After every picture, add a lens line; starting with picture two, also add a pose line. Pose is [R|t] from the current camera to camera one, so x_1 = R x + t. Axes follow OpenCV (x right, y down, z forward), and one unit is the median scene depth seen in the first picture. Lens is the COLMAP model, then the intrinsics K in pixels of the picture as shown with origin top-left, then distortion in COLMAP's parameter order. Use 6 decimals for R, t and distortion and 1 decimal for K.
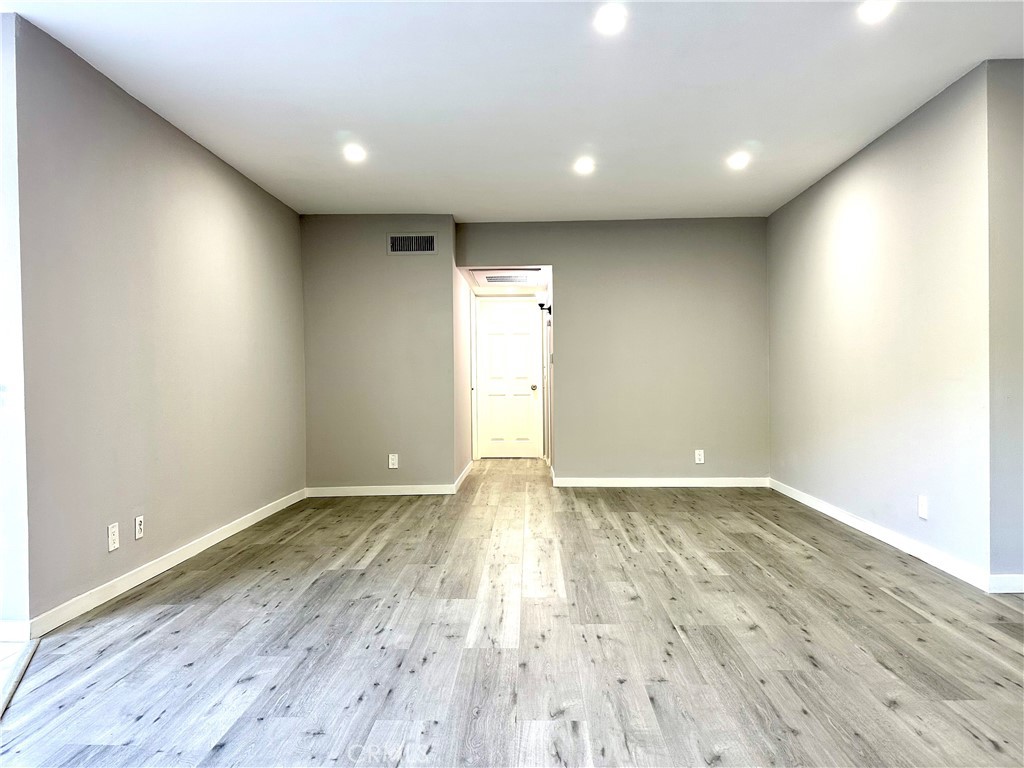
lens RADIAL K [[714.2, 0, 512.0], [0, 714.2, 384.0], [0, 0, 1]] dist [0.054856, -0.060817]
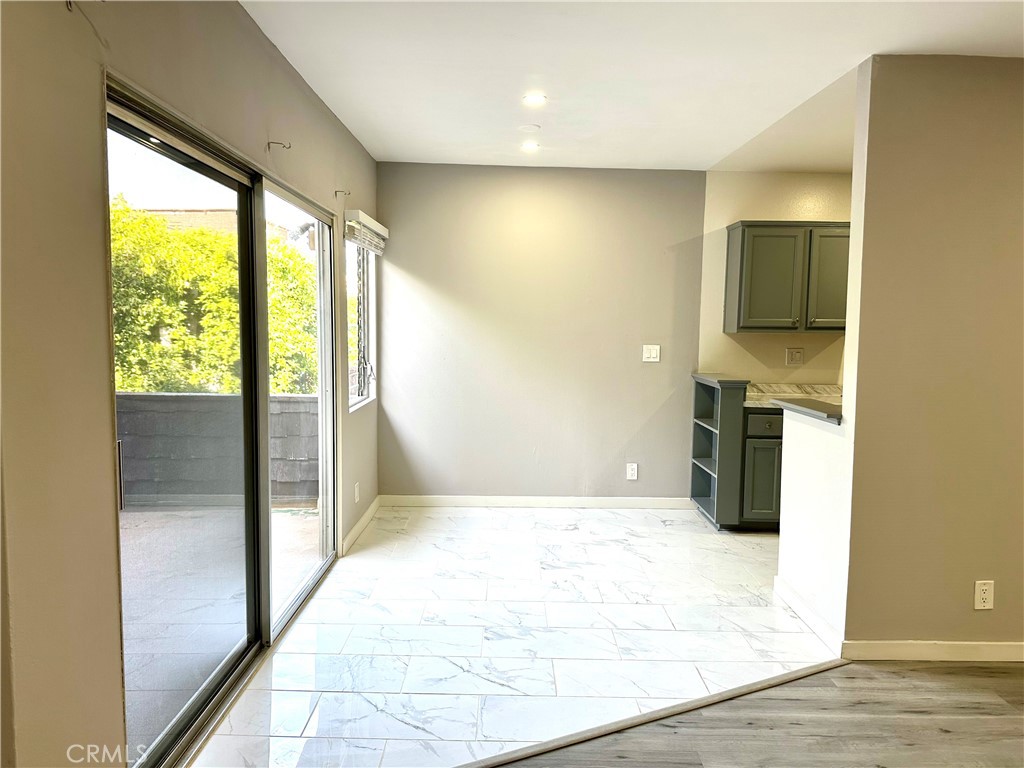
lens RADIAL K [[714.2, 0, 512.0], [0, 714.2, 384.0], [0, 0, 1]] dist [0.054856, -0.060817]
pose [[0.023279, 0.097169, -0.994996, 0.325642], [-0.017370, 0.995154, 0.096778, -0.135951], [0.999578, 0.015031, 0.024854, 0.443195]]
